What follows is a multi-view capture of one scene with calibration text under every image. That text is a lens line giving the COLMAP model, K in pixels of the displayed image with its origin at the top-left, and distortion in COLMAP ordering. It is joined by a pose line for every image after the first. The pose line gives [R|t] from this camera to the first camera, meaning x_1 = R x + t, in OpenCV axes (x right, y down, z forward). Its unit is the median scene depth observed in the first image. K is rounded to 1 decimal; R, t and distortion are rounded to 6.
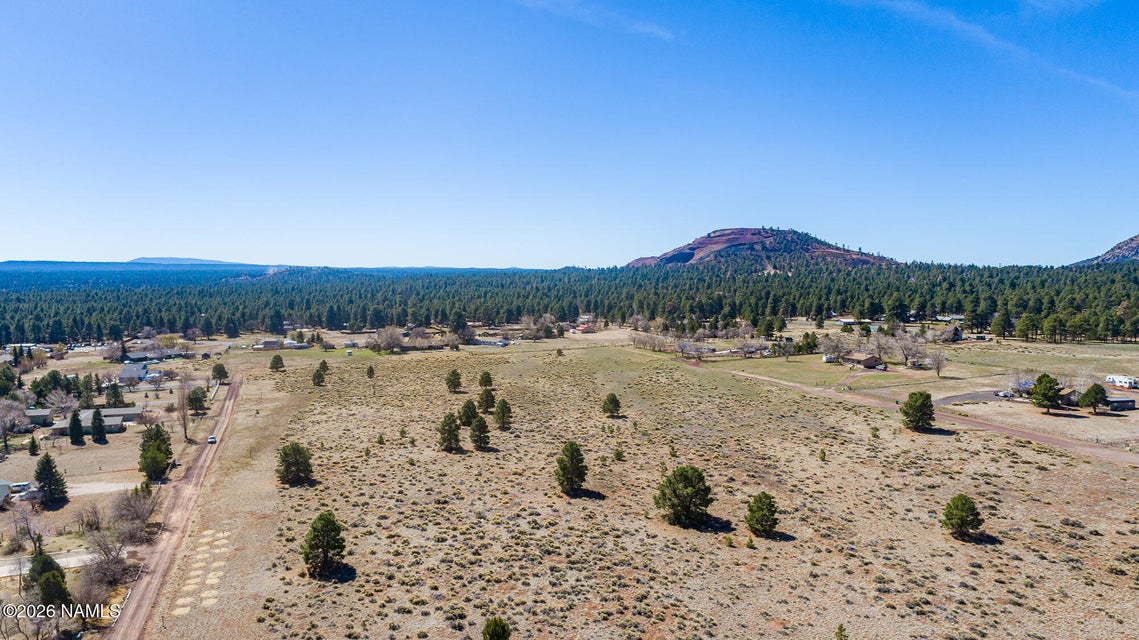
lens RADIAL K [[745.6, 0, 569.5], [0, 745.6, 320.0], [0, 0, 1]] dist [0.059892, 0.000502]
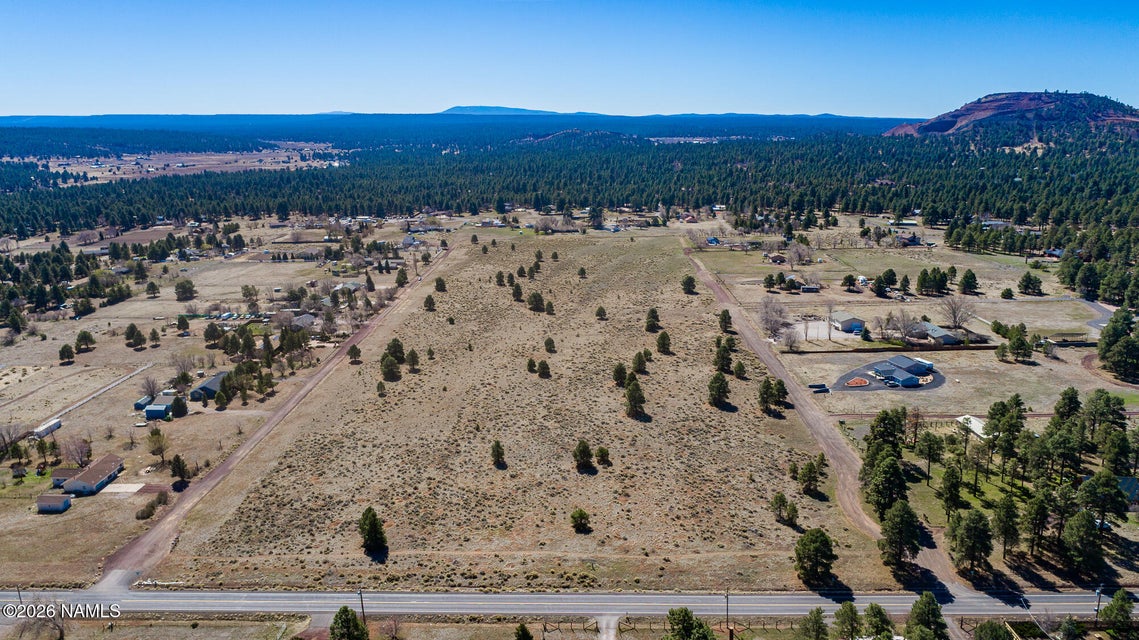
lens RADIAL K [[811.4, 0, 569.5], [0, 811.4, 320.0], [0, 0, 1]] dist [-0.007850, -0.001187]
pose [[0.929744, 0.082420, -0.358864, 0.522889], [-0.017406, 0.983374, 0.180756, -0.103663], [0.367795, -0.161810, 0.915721, -0.716953]]
